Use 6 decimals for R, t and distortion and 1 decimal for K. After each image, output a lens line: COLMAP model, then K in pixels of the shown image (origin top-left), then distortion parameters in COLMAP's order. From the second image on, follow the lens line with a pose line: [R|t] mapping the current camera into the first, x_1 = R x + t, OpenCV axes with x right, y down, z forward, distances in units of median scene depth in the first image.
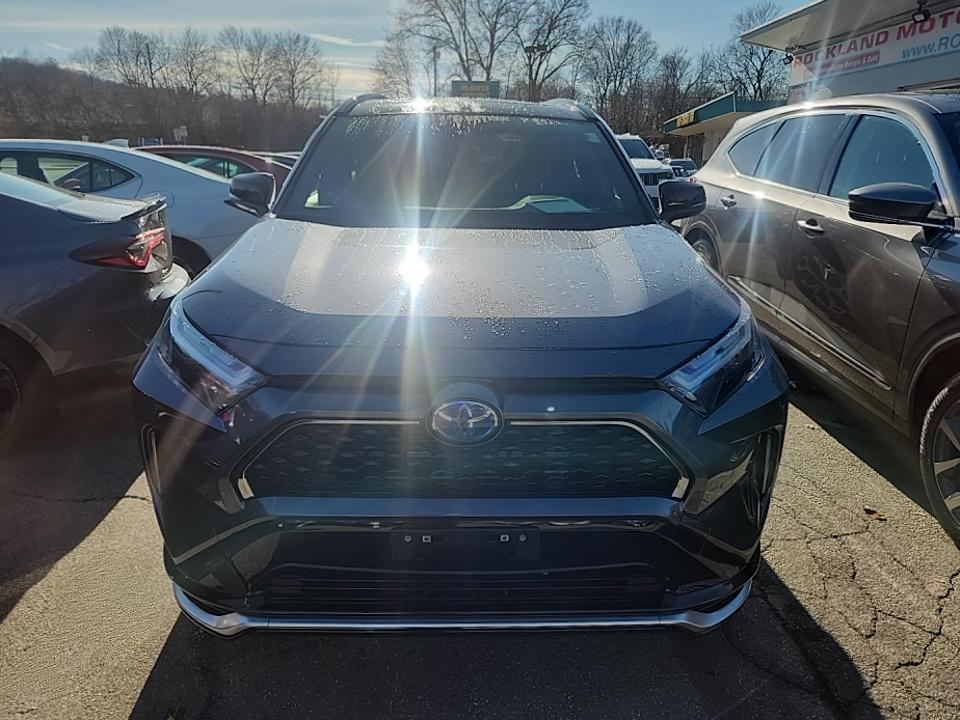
lens RADIAL K [[636.1, 0, 489.3], [0, 636.1, 359.5], [0, 0, 1]] dist [0.054948, -0.035201]
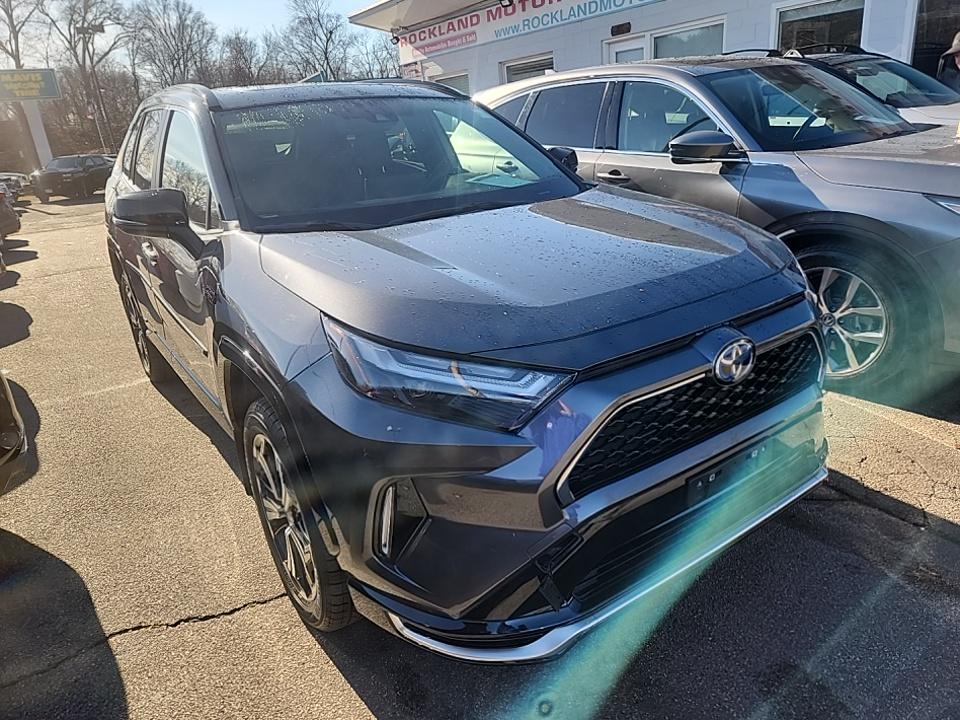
lens RADIAL K [[636.1, 0, 480.5], [0, 636.1, 351.9], [0, 0, 1]] dist [0.054948, -0.035201]
pose [[0.829026, -0.261932, 0.494073, -0.091199], [0.254950, 0.963390, 0.082947, -0.012125], [-0.497712, 0.057199, 0.865454, 0.023547]]
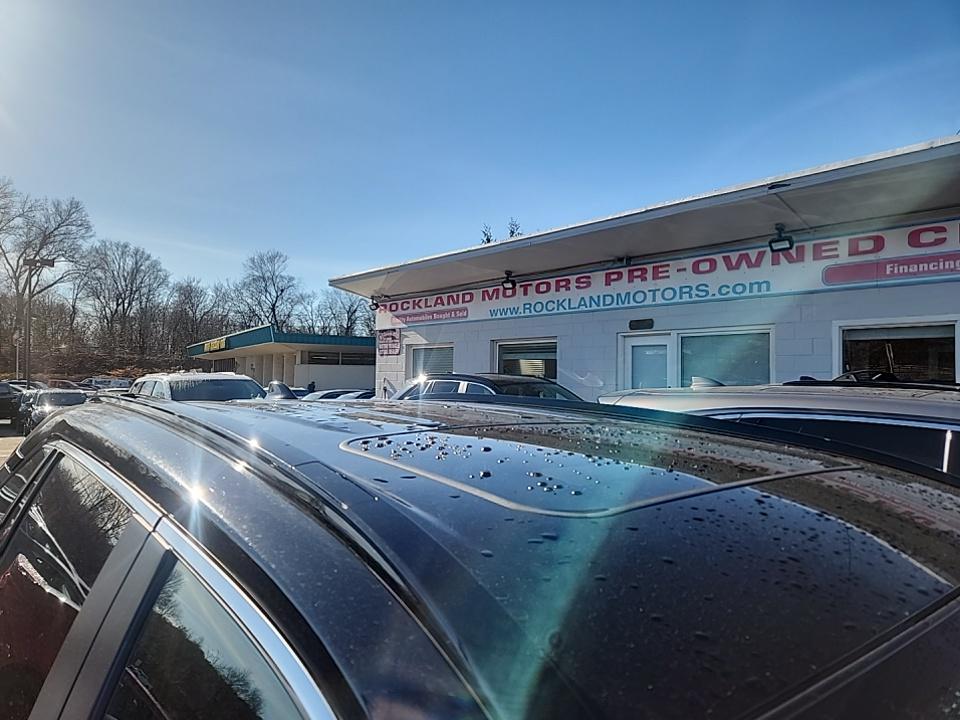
lens RADIAL K [[636.1, 0, 473.7], [0, 636.1, 362.6], [0, 0, 1]] dist [0.054948, -0.035201]
pose [[0.770636, 0.016825, 0.637053, -0.067203], [0.188922, 0.948683, -0.253592, -0.088224], [-0.608628, 0.315781, 0.727911, 0.186316]]
